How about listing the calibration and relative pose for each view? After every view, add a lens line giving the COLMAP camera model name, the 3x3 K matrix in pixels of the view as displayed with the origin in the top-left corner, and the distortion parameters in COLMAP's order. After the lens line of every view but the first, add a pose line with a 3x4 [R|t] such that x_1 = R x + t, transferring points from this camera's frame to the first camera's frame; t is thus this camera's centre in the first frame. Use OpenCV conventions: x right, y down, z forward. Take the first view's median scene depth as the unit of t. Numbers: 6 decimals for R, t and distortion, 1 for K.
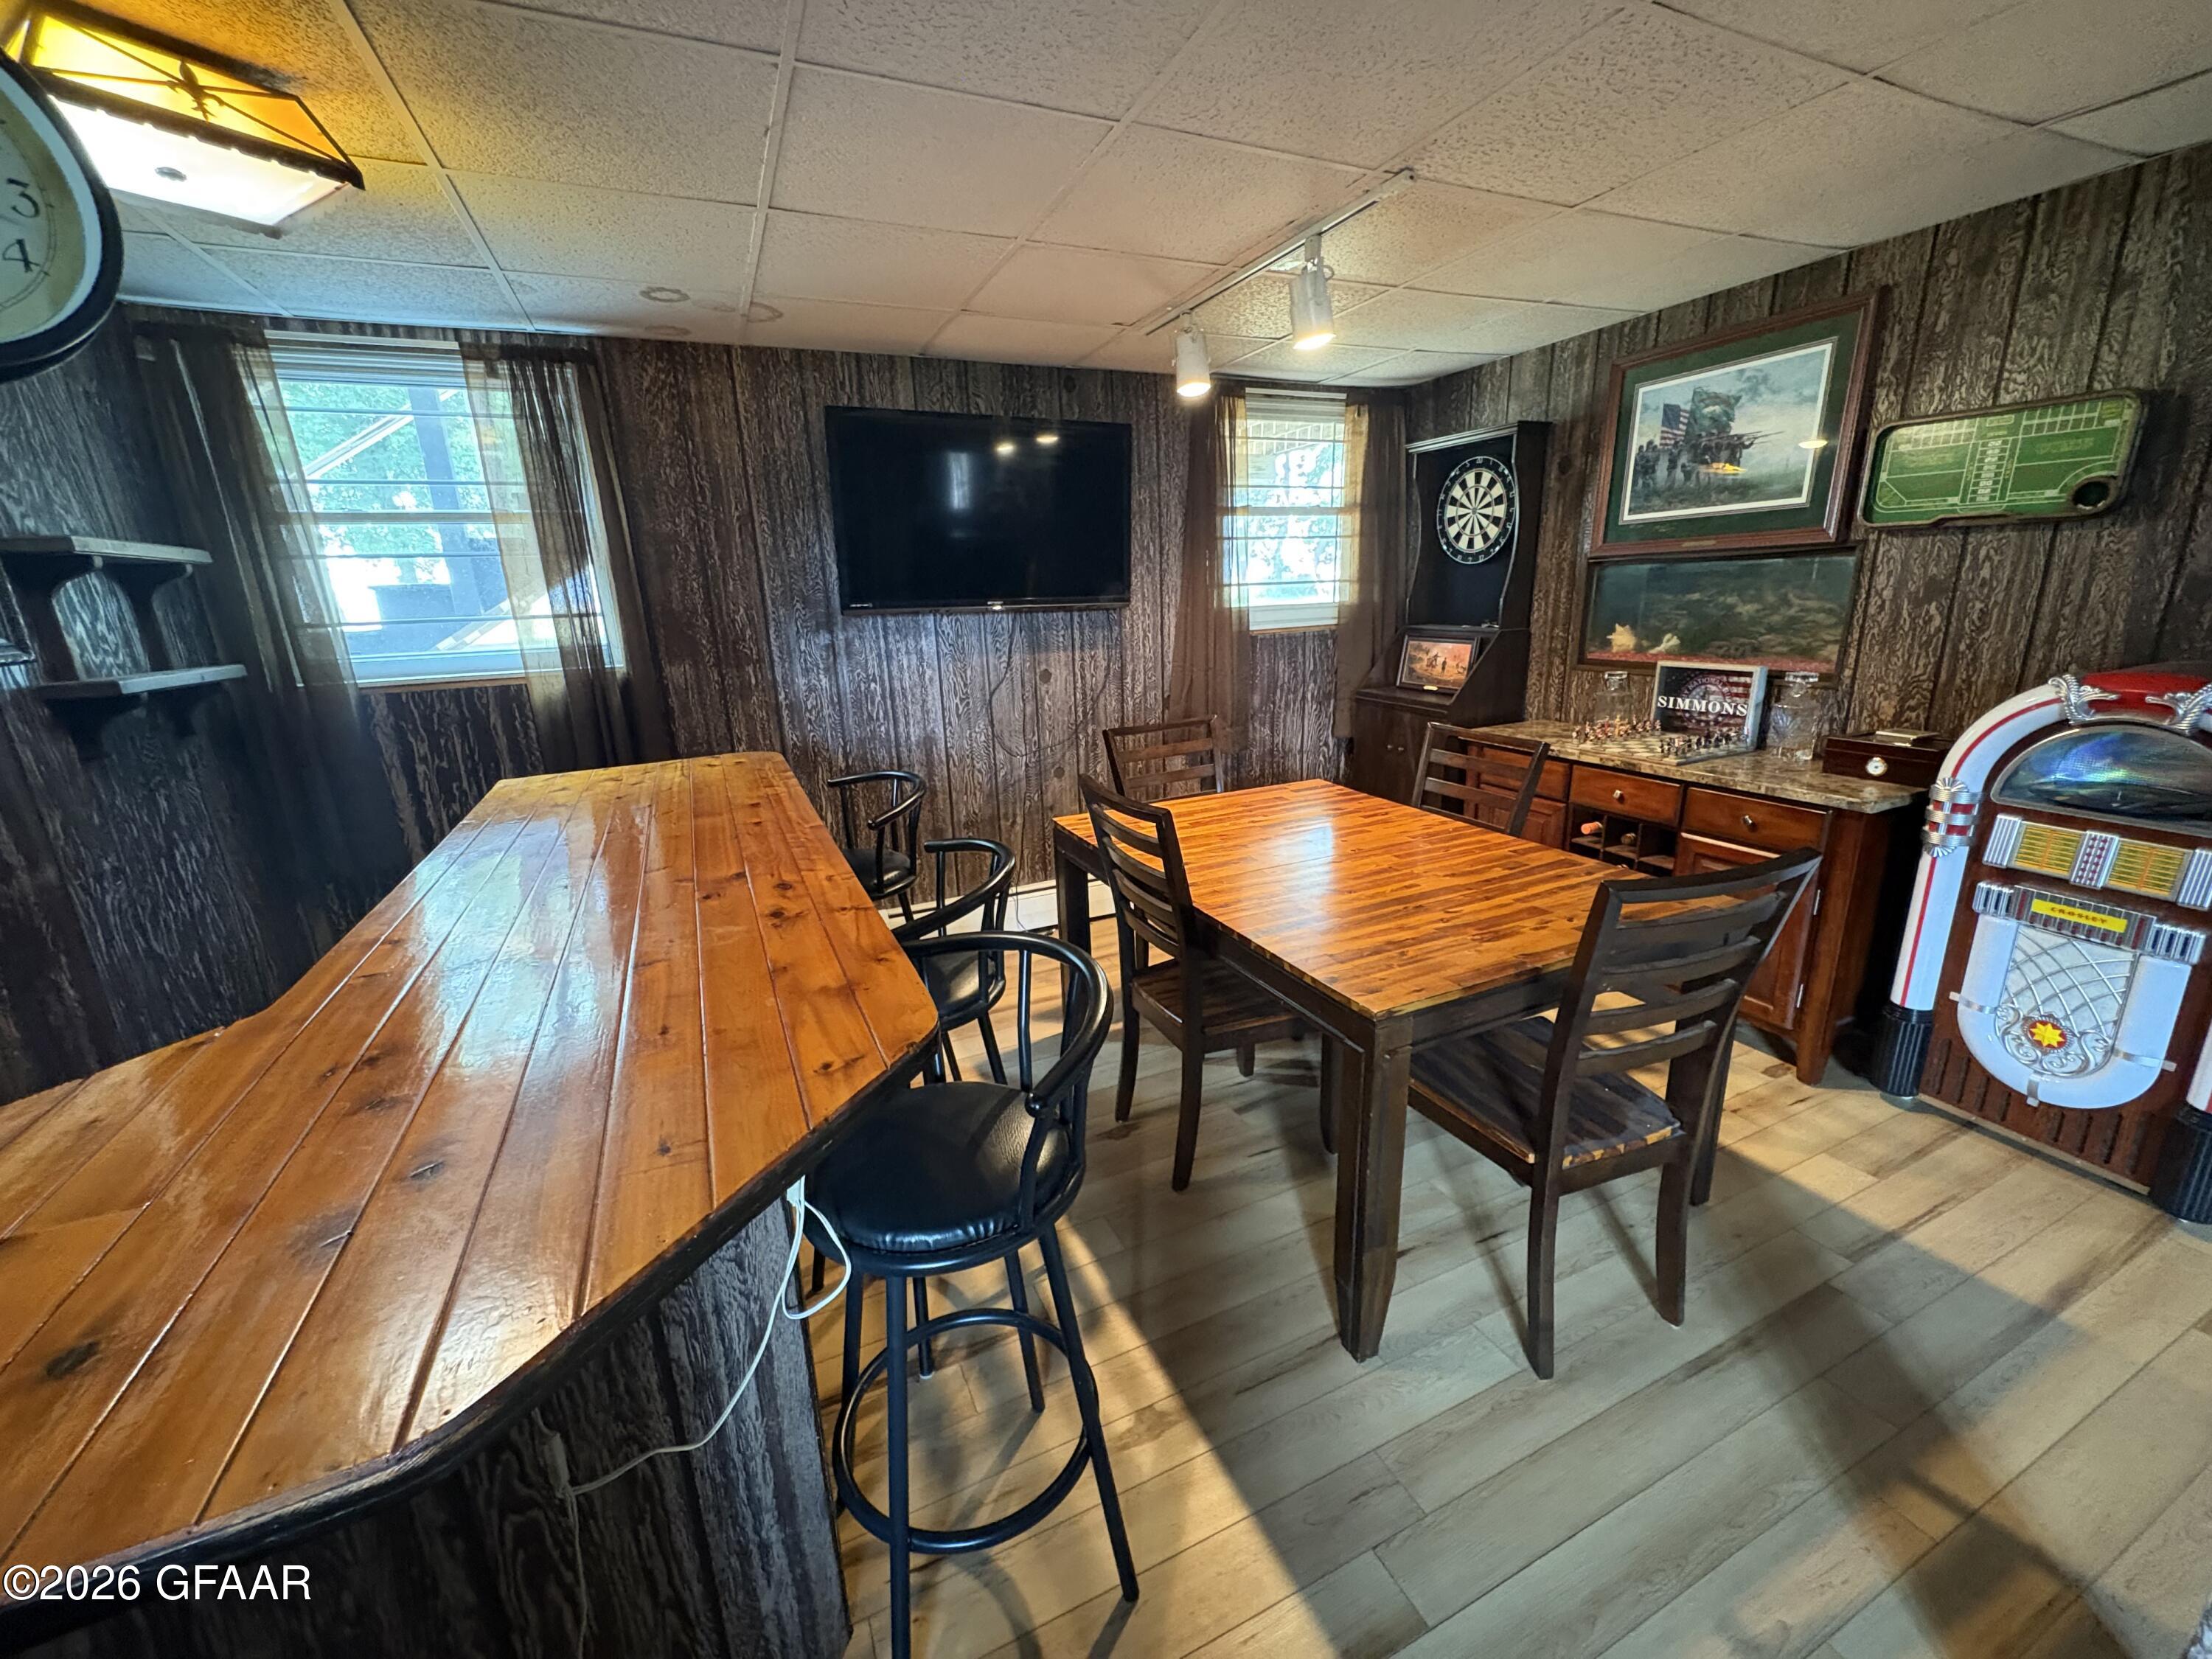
lens RADIAL K [[882.4, 0, 1106.2], [0, 882.4, 827.2], [0, 0, 1]] dist [-0.000138, -0.000292]
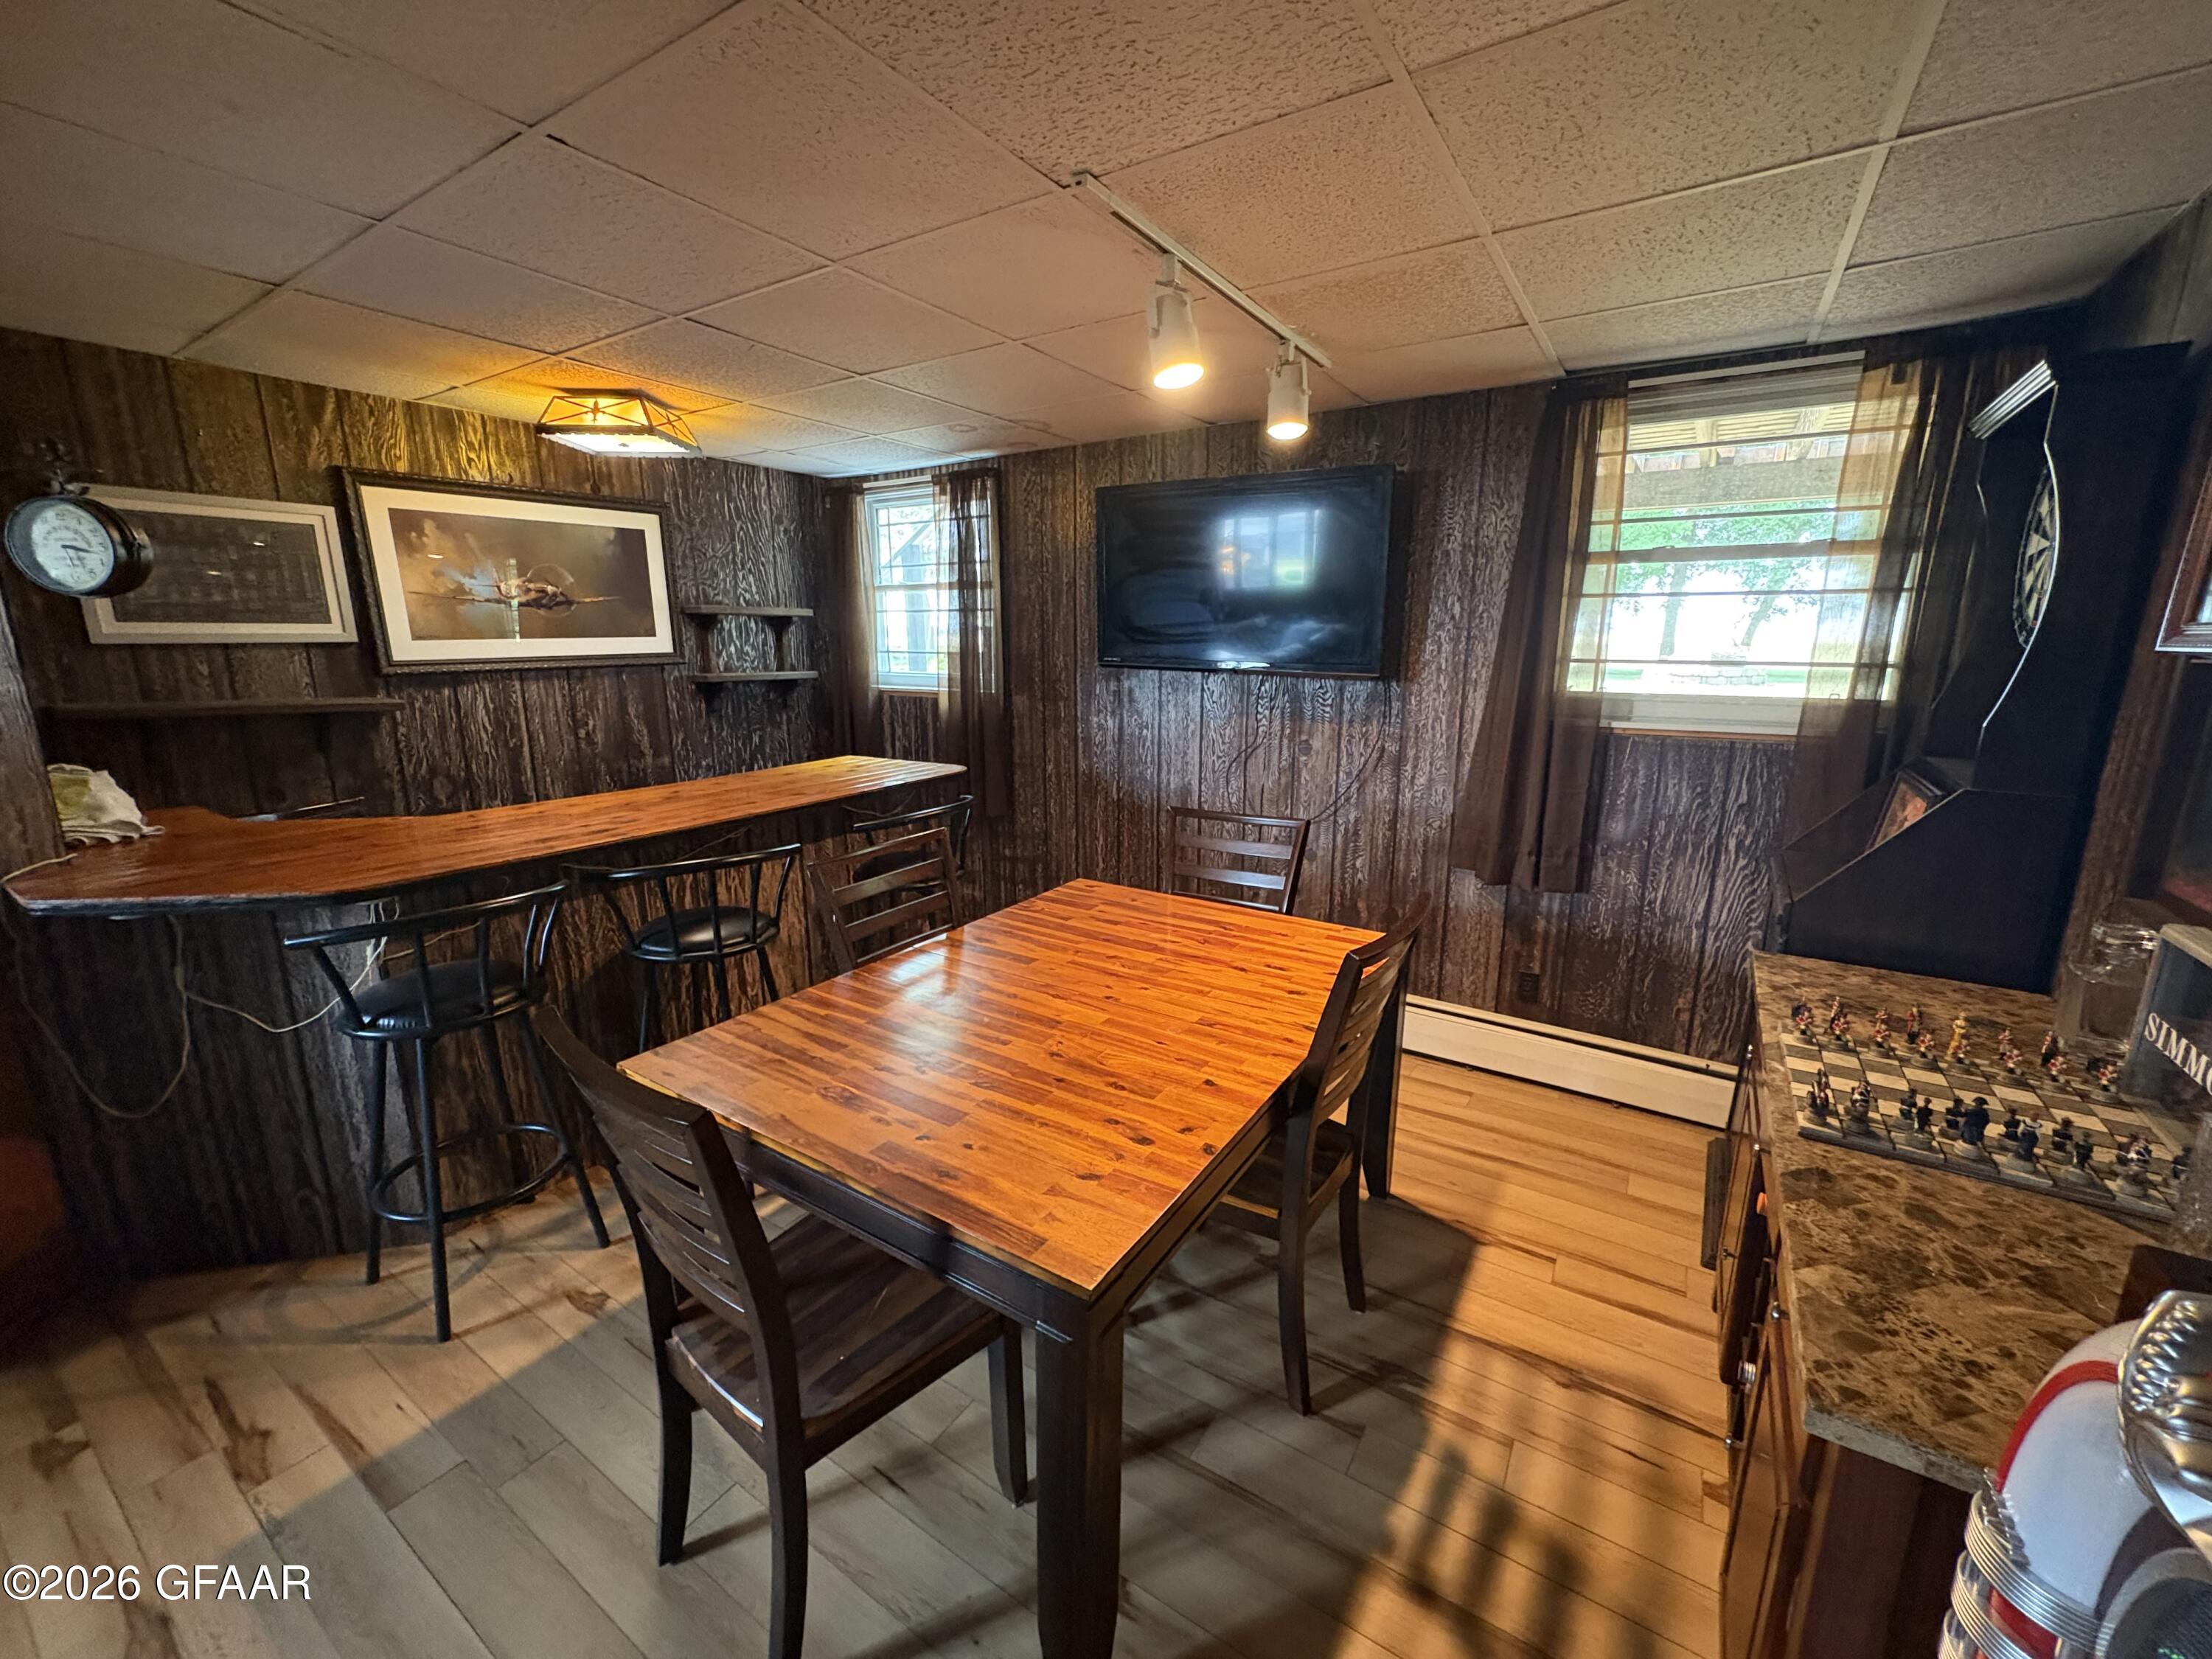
lens RADIAL K [[882.4, 0, 1113.6], [0, 882.4, 831.1], [0, 0, 1]] dist [-0.000138, -0.000292]
pose [[0.536565, 0.220731, -0.814479, 0.608361], [-0.243746, 0.964583, 0.100834, -0.137155], [0.807889, 0.144422, 0.571364, 0.348689]]
